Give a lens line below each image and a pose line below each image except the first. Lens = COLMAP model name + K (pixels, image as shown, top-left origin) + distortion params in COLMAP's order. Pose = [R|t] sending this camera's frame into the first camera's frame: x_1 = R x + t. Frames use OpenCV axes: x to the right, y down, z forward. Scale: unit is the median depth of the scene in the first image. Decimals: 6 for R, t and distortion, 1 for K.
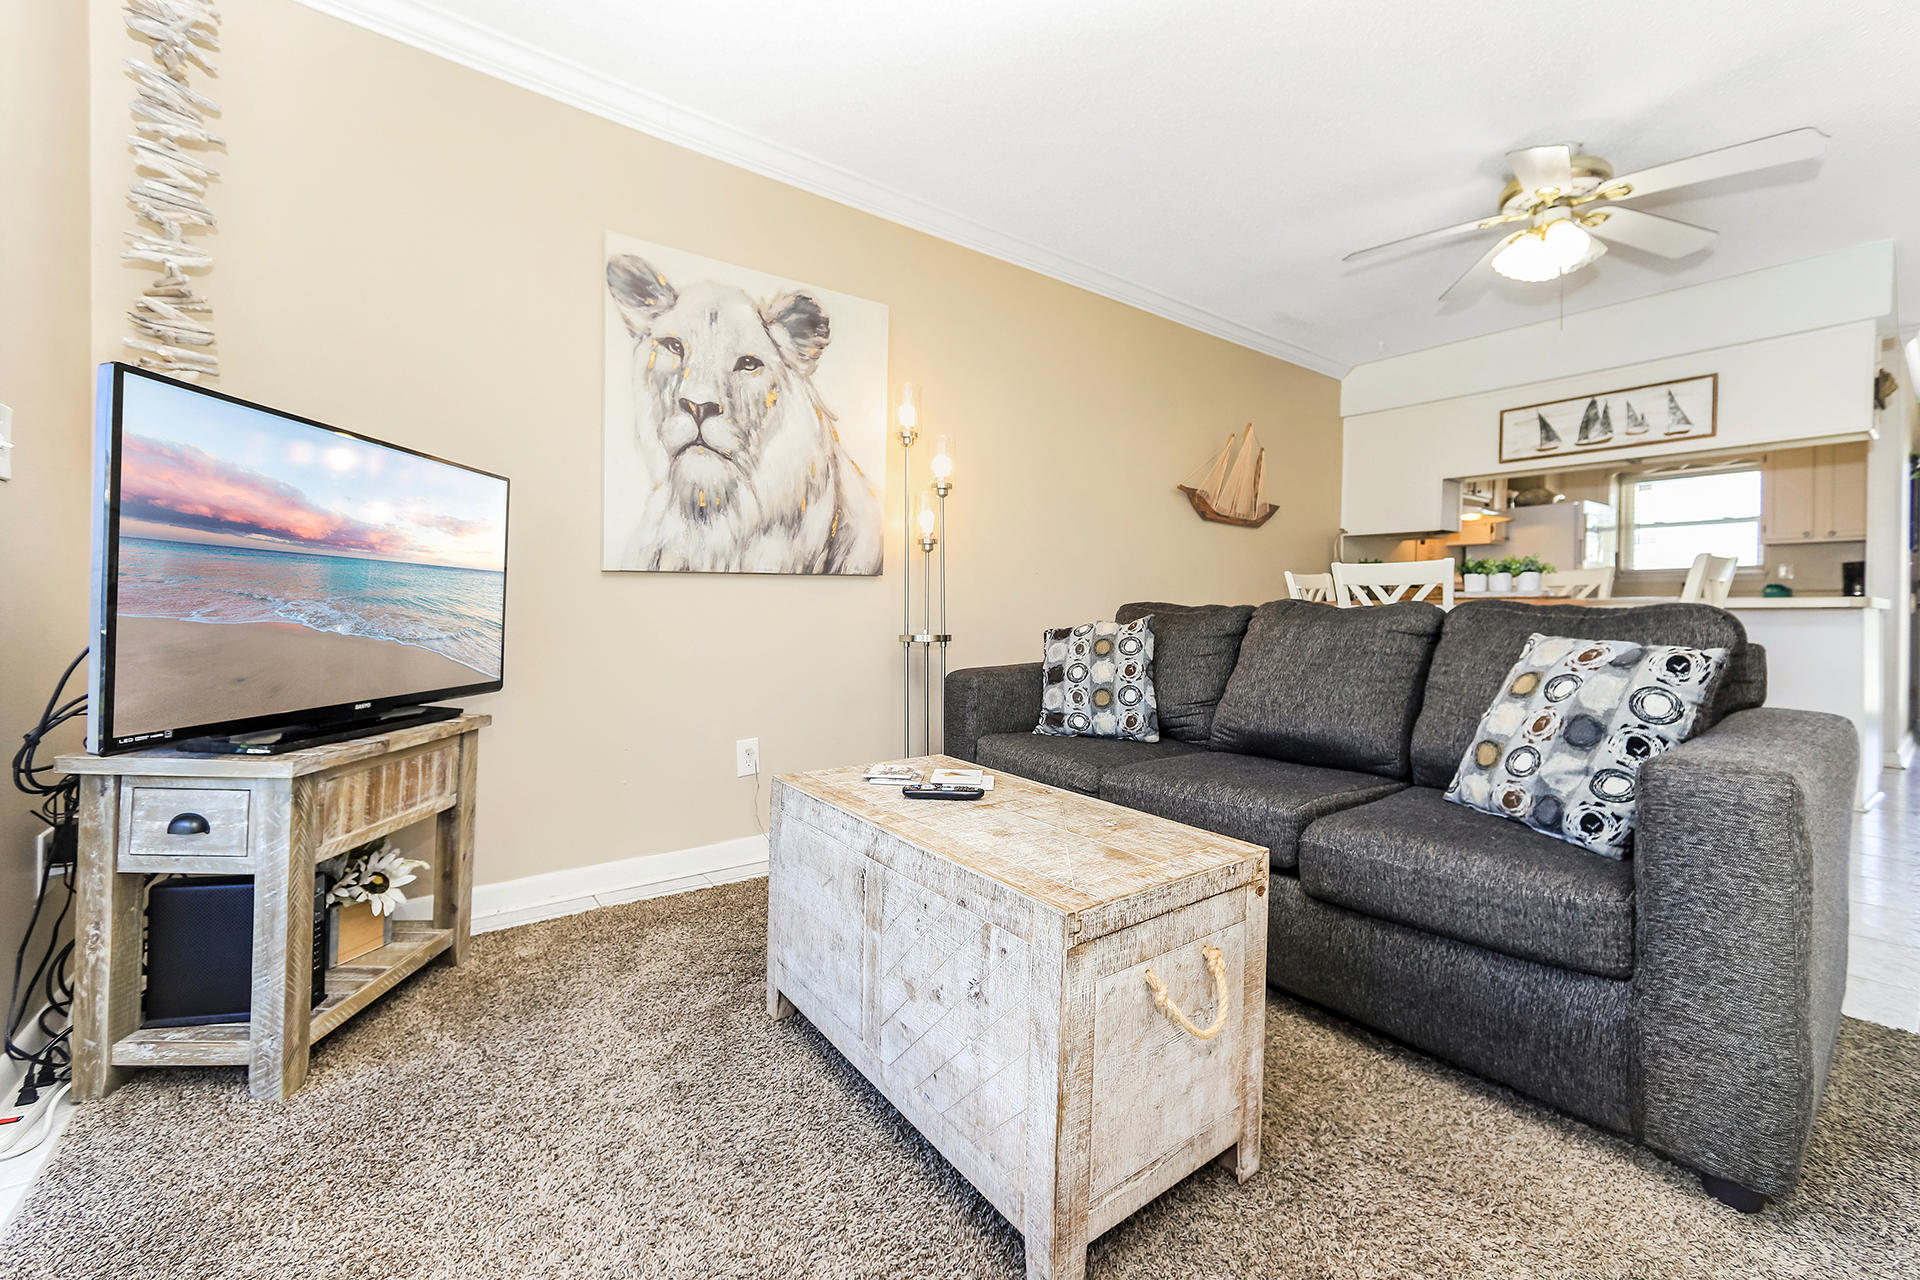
lens RADIAL K [[764.3, 0, 917.1], [0, 764.3, 614.0], [0, 0, 1]] dist [-0.008835, 0.002851]
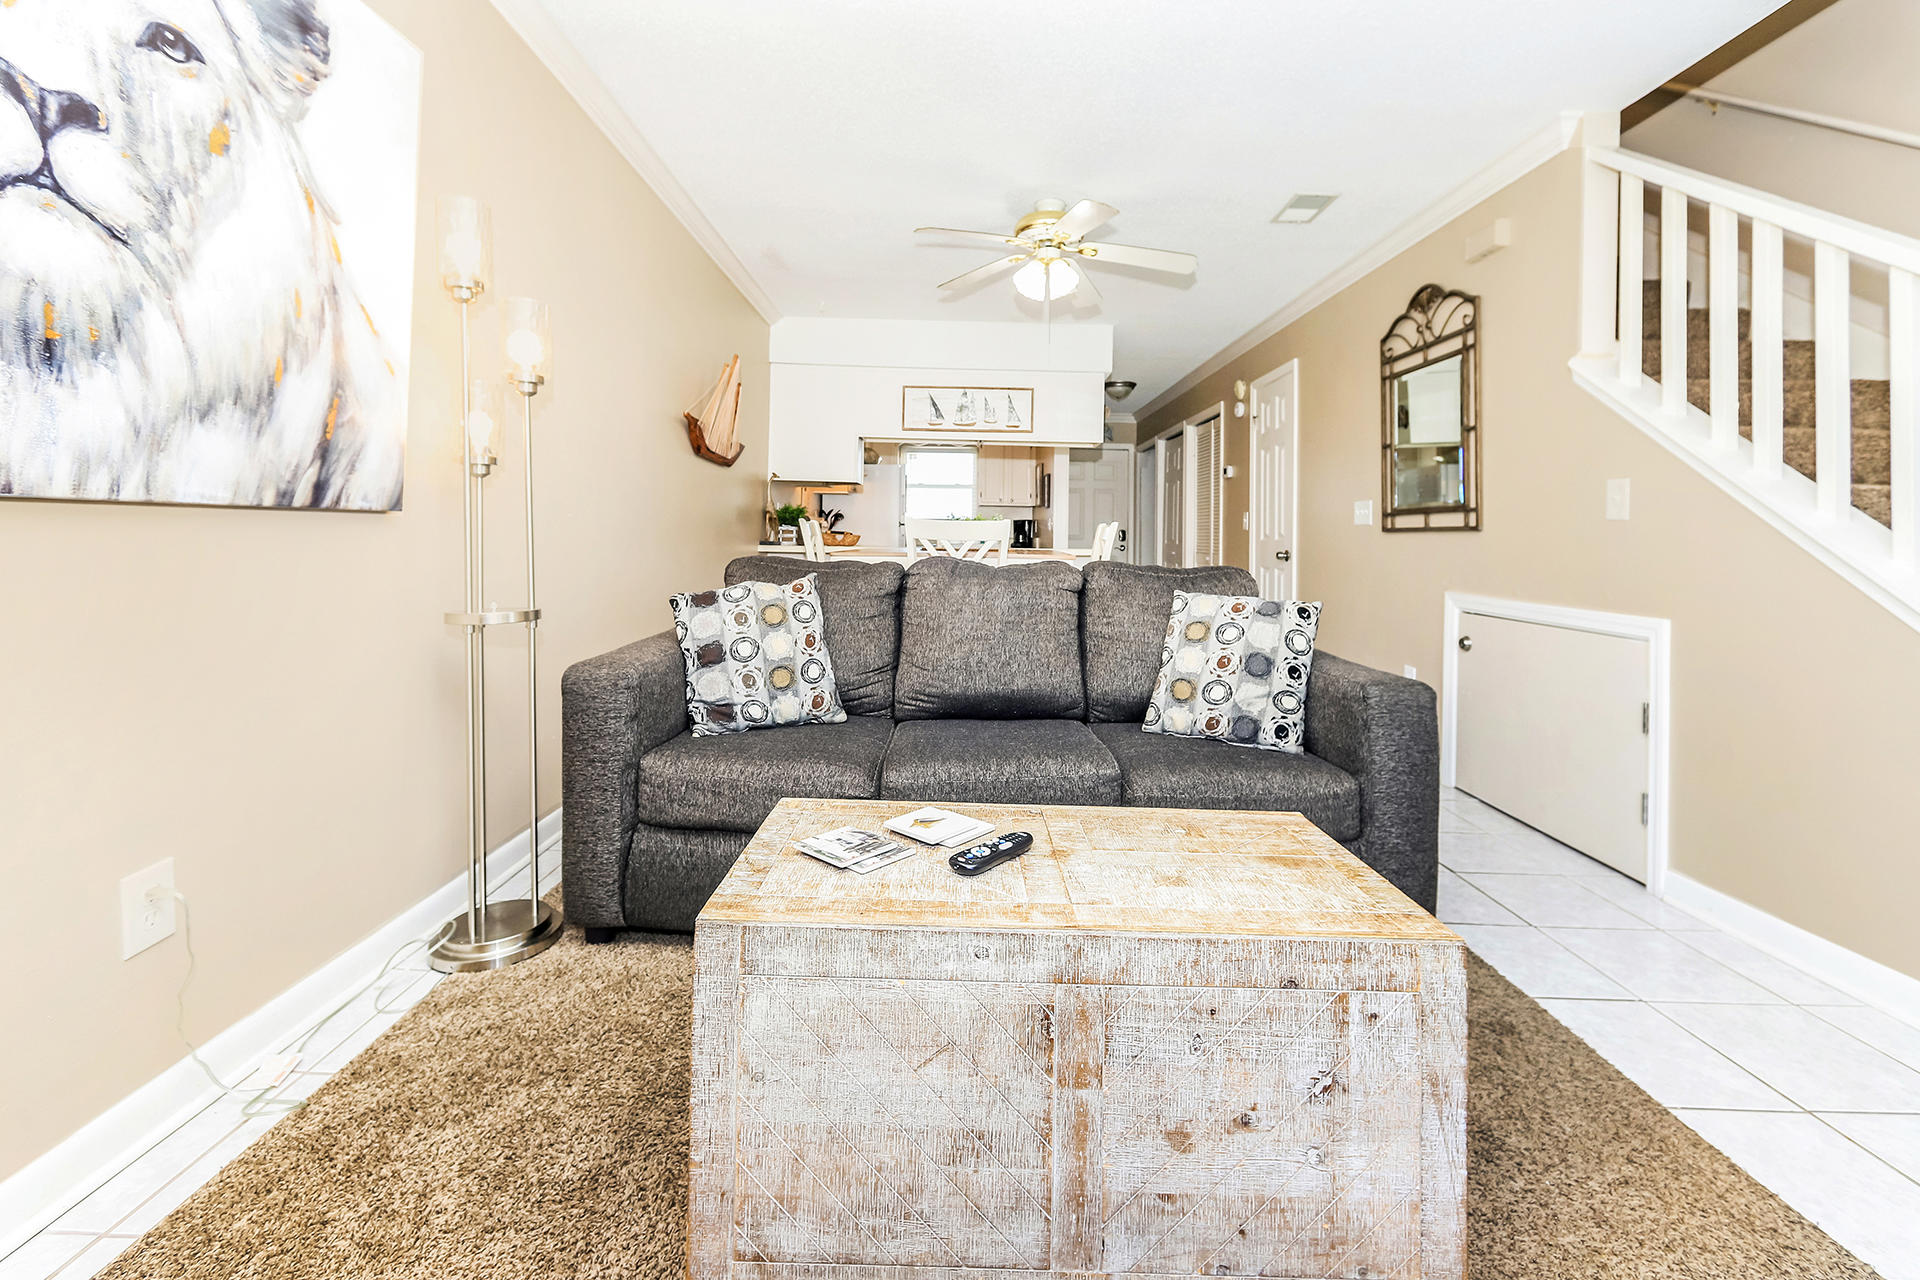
lens RADIAL K [[810.0, 0, 953.5], [0, 810.0, 554.8], [0, 0, 1]] dist [-0.007217, -0.001992]
pose [[0.576554, -0.004715, 0.817046, -0.340367], [-0.005920, 0.999933, 0.009949, -0.029827], [-0.817038, -0.010573, 0.576487, 0.335146]]
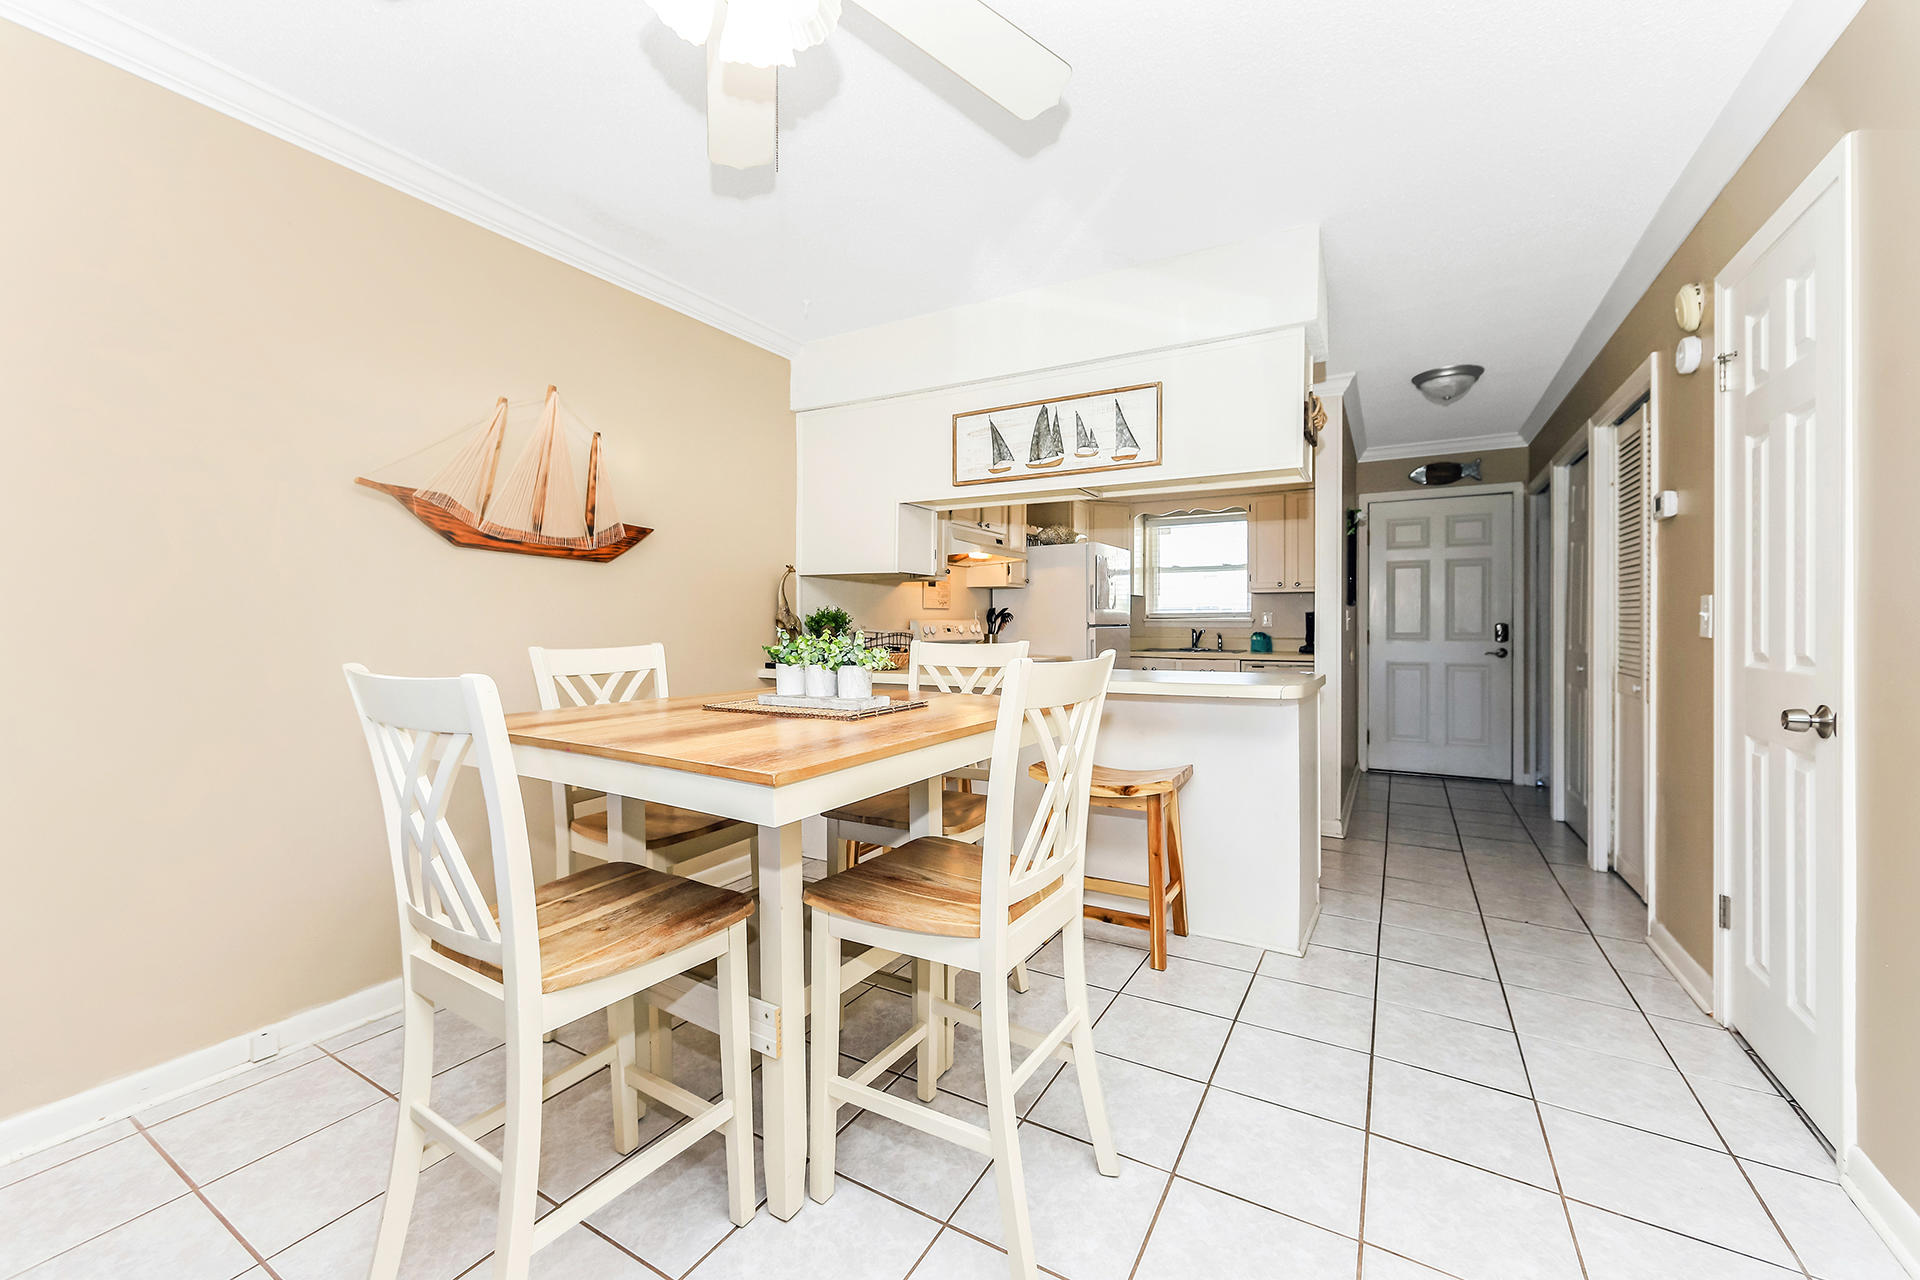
lens RADIAL K [[764.3, 0, 939.0], [0, 764.3, 635.1], [0, 0, 1]] dist [-0.008835, 0.002851]
pose [[0.916685, -0.003633, 0.399594, 0.708364], [0.002852, 0.999993, 0.002549, -0.084561], [-0.399600, -0.001197, 0.916689, 0.502824]]
